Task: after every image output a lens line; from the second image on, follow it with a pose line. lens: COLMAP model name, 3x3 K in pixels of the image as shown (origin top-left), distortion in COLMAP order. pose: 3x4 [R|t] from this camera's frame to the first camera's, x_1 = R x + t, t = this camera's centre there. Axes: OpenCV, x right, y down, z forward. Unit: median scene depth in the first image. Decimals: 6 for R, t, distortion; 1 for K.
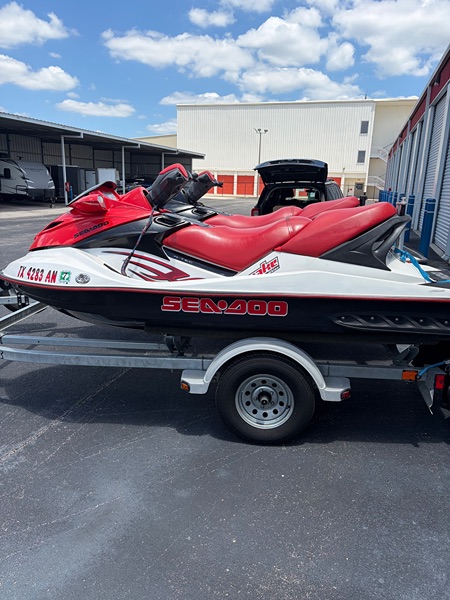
lens RADIAL K [[452.9, 0, 220.1], [0, 452.9, 304.8], [0, 0, 1]] dist [0.019964, -0.009406]
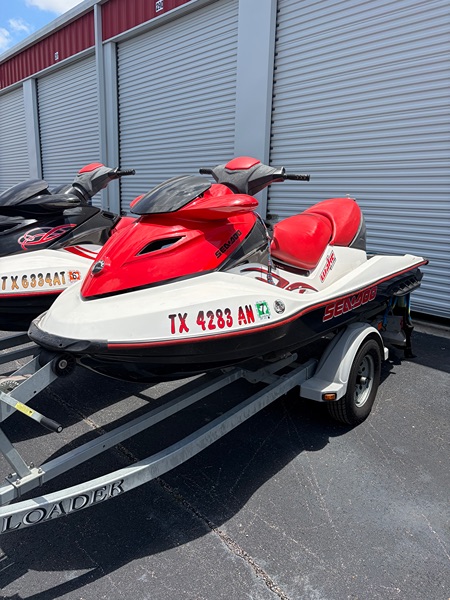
lens RADIAL K [[455.7, 0, 225.0], [0, 455.7, 300.0], [0, 0, 1]] dist [0.006687, 0.000423]
pose [[0.509150, -0.199554, 0.837224, -0.904360], [0.206120, 0.972714, 0.106498, -0.154471], [-0.835632, 0.118345, 0.536389, 0.621003]]
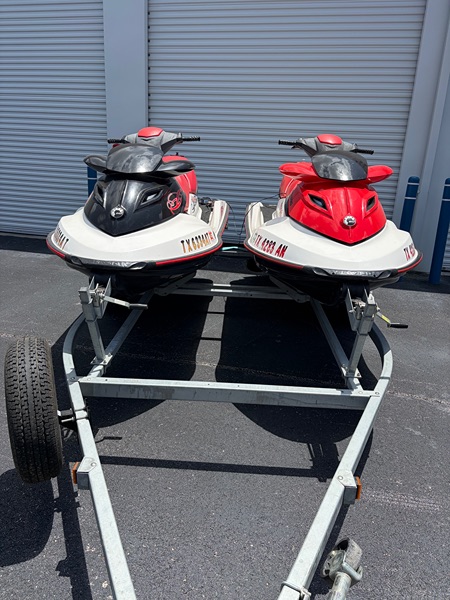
lens RADIAL K [[452.9, 0, 220.1], [0, 452.9, 304.8], [0, 0, 1]] dist [0.019964, -0.009406]
pose [[-0.068906, -0.328942, 0.941833, -1.318483], [0.213436, 0.917356, 0.336009, -0.370365], [-0.974524, 0.224174, 0.006997, 1.388496]]
